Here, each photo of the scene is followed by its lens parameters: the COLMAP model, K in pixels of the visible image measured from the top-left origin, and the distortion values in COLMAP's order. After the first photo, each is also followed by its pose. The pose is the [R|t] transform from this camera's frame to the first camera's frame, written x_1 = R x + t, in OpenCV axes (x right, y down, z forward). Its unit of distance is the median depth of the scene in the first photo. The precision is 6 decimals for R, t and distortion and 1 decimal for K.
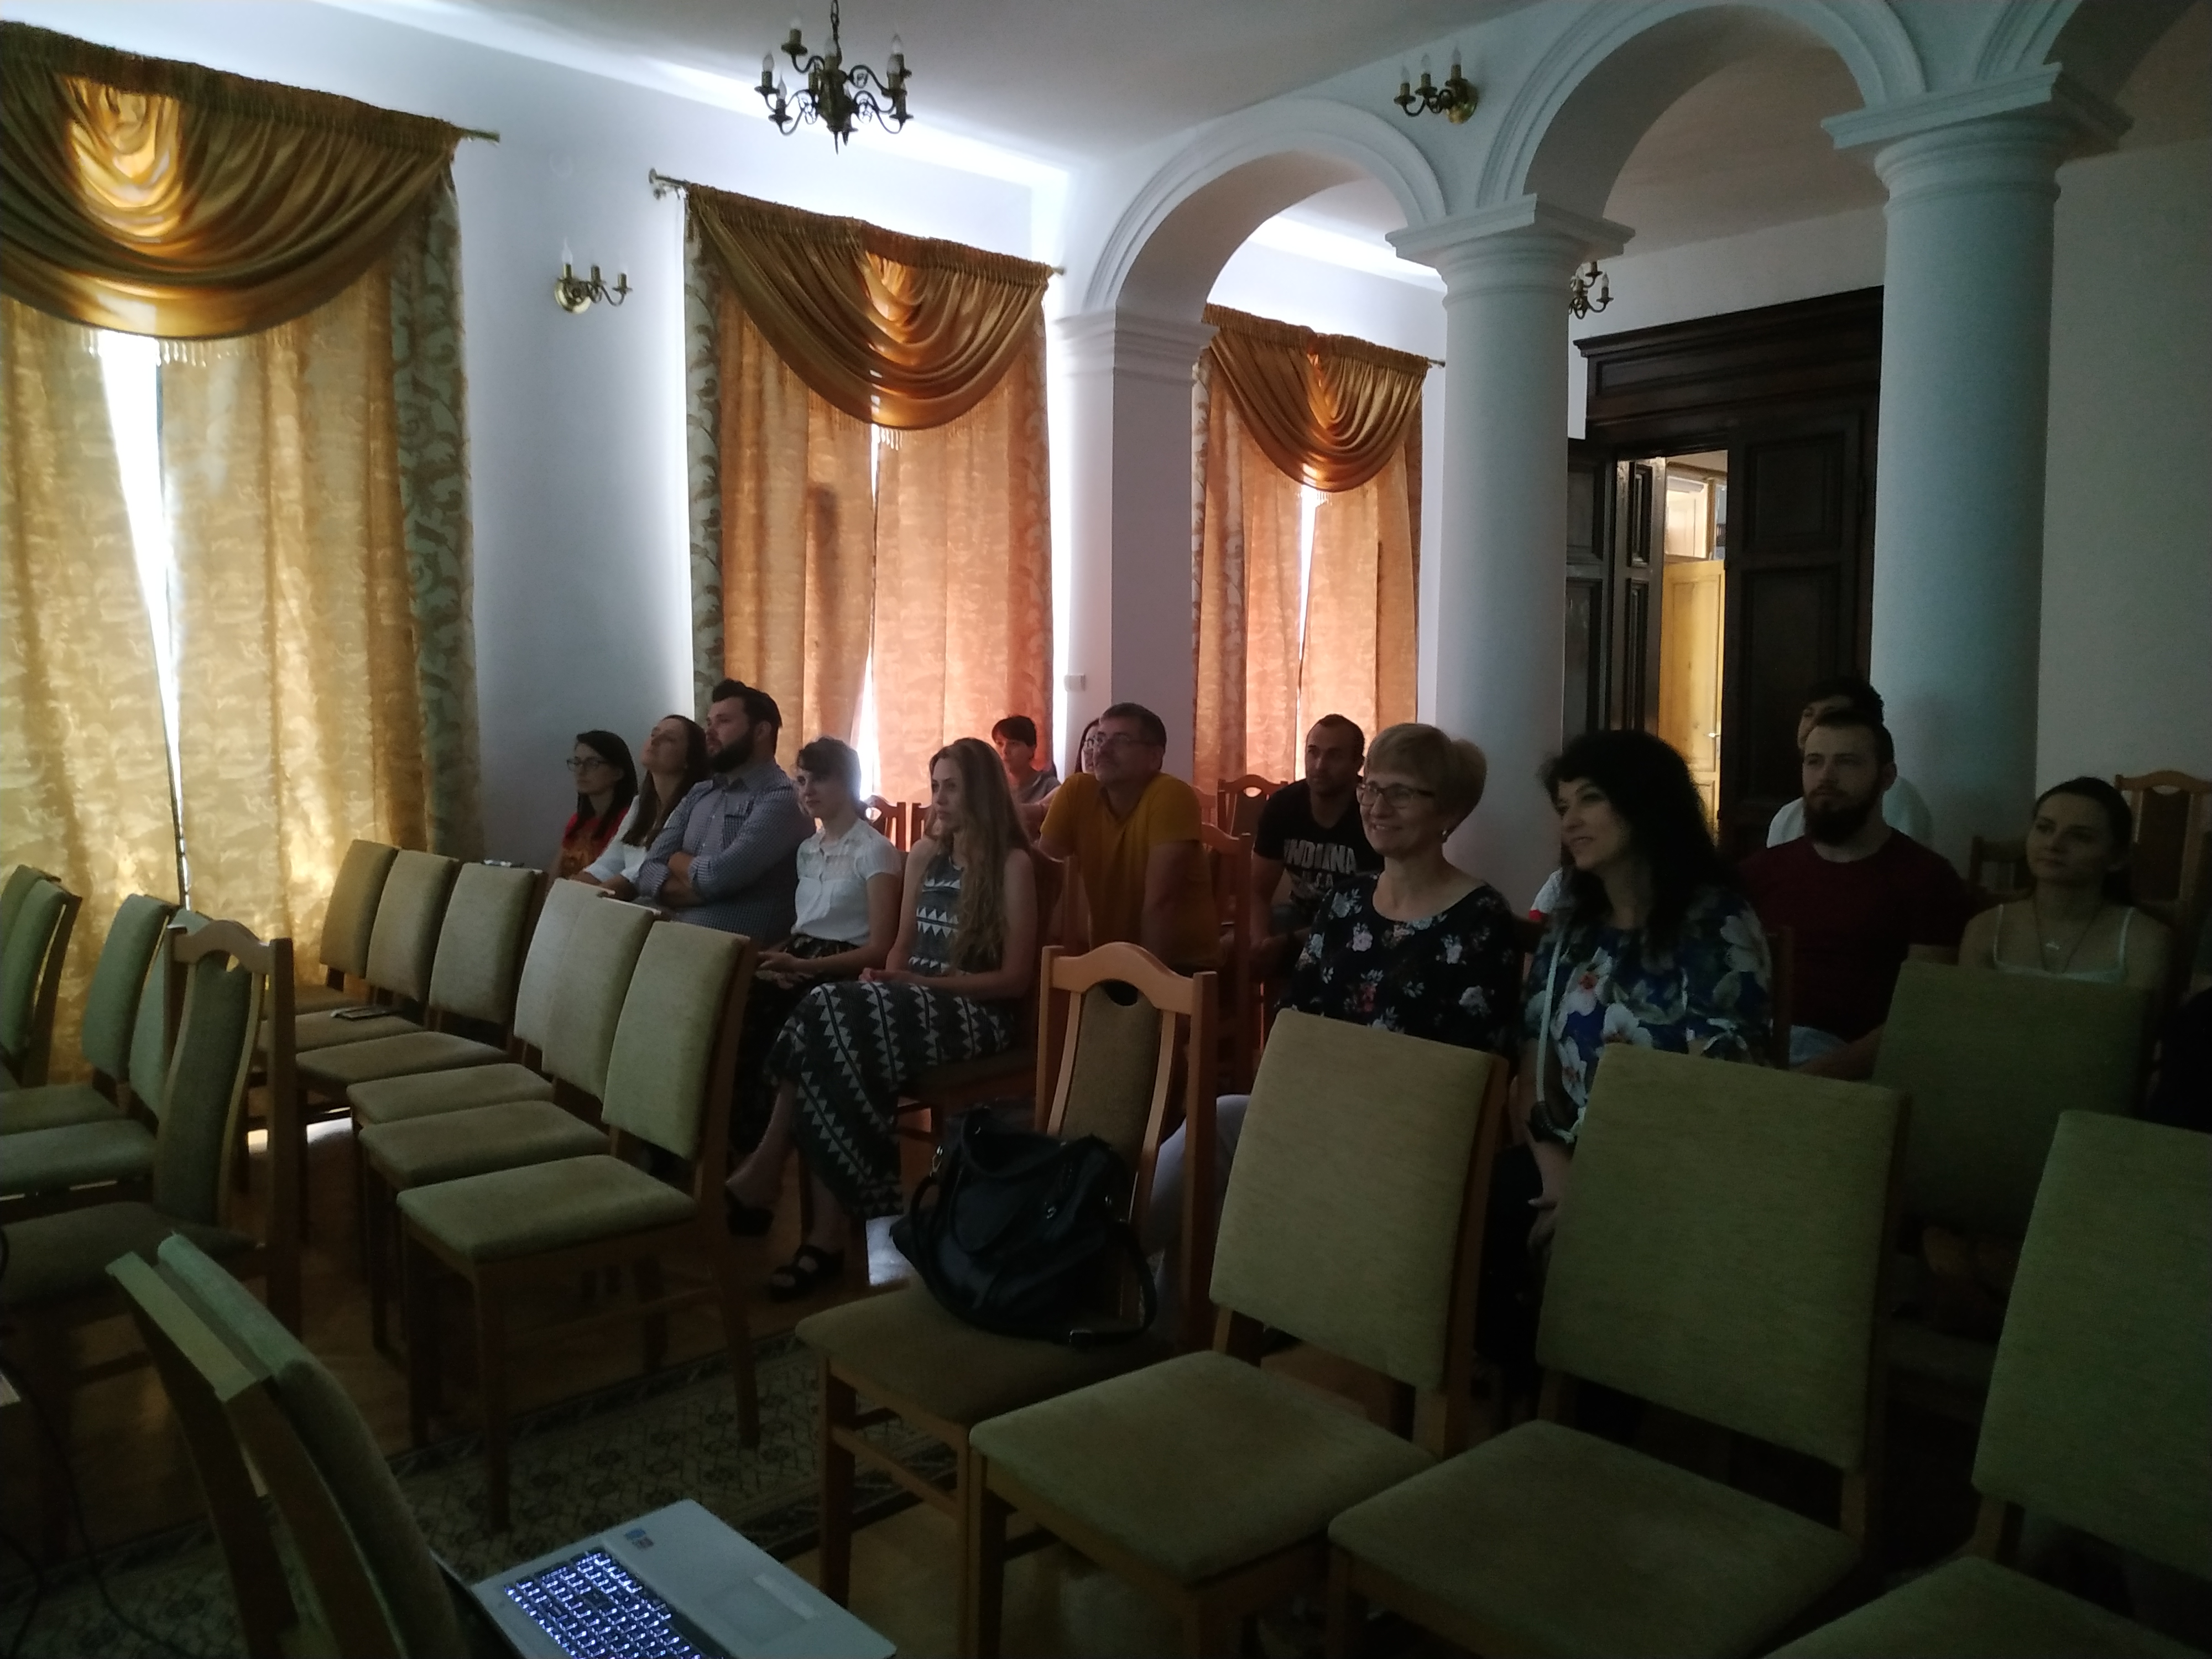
lens RADIAL K [[1670.3, 0, 1089.9], [0, 1670.3, 836.9], [0, 0, 1]] dist [-0.060891, 0.022097]
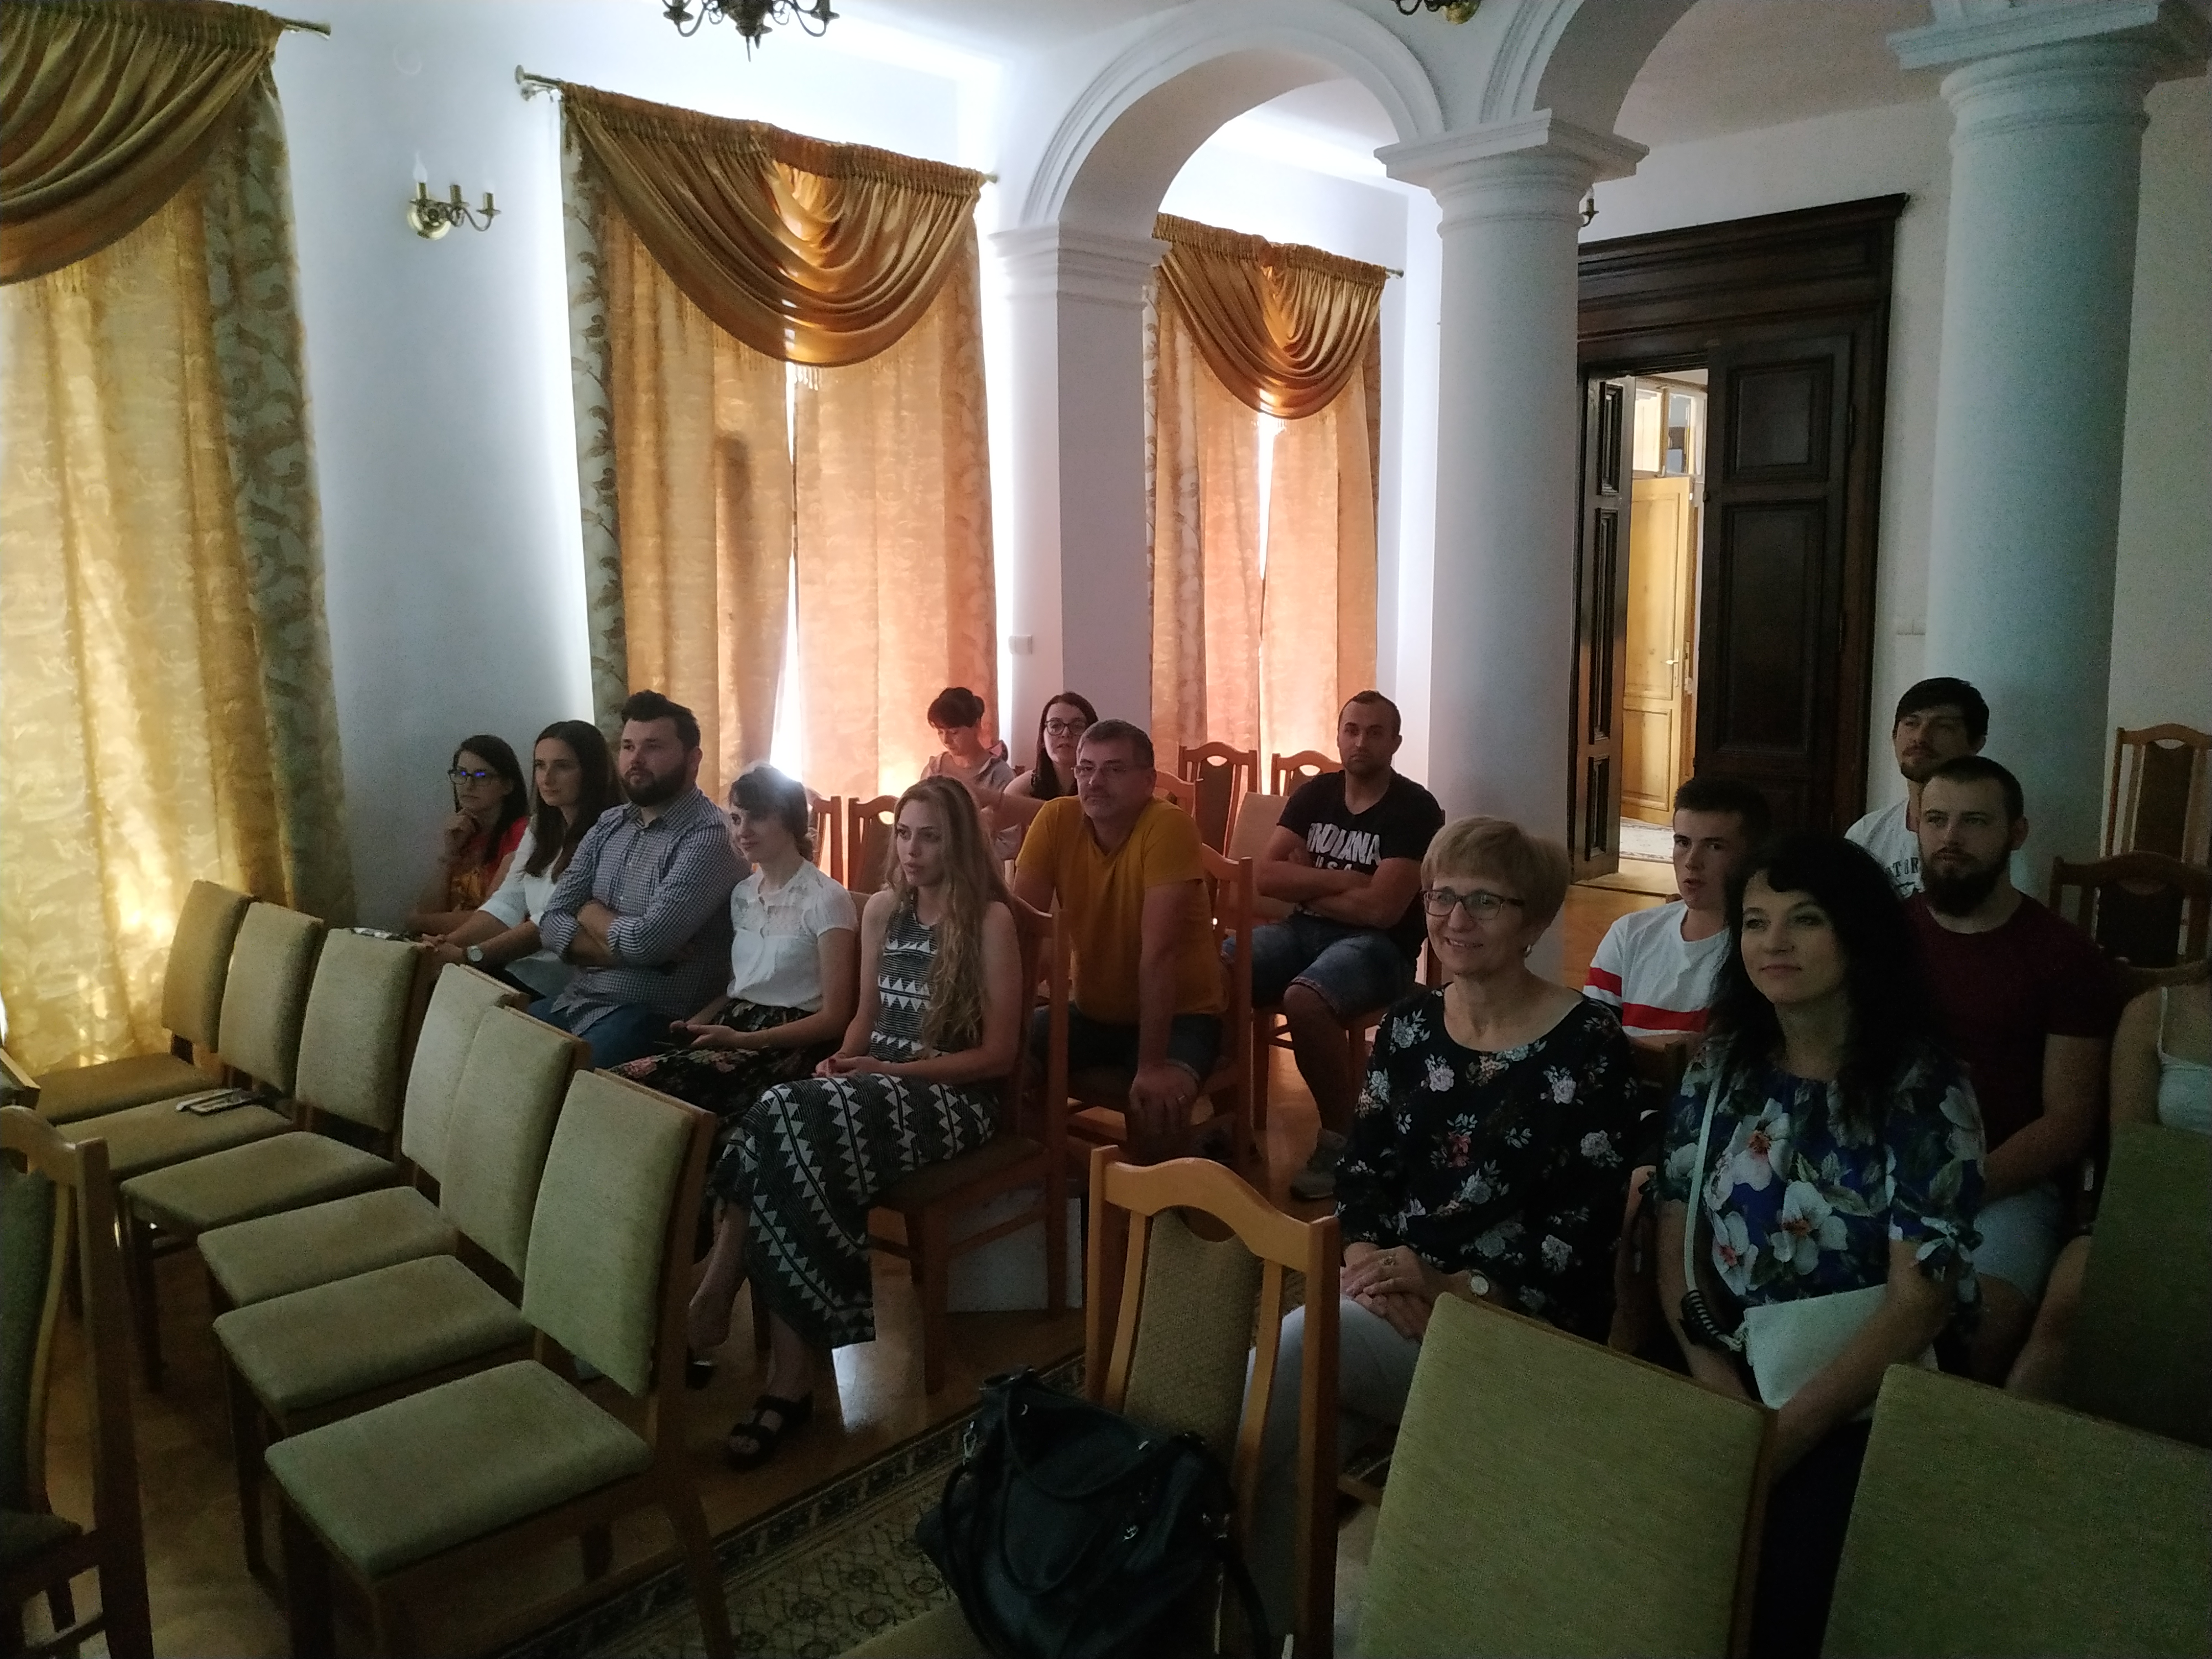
lens RADIAL K [[1670.3, 0, 1127.0], [0, 1670.3, 817.8], [0, 0, 1]] dist [-0.060891, 0.022097]
pose [[0.996238, -0.027417, 0.082206, -0.037147], [0.022165, 0.997695, 0.064139, -0.072905], [-0.083775, -0.062075, 0.994549, 0.122835]]
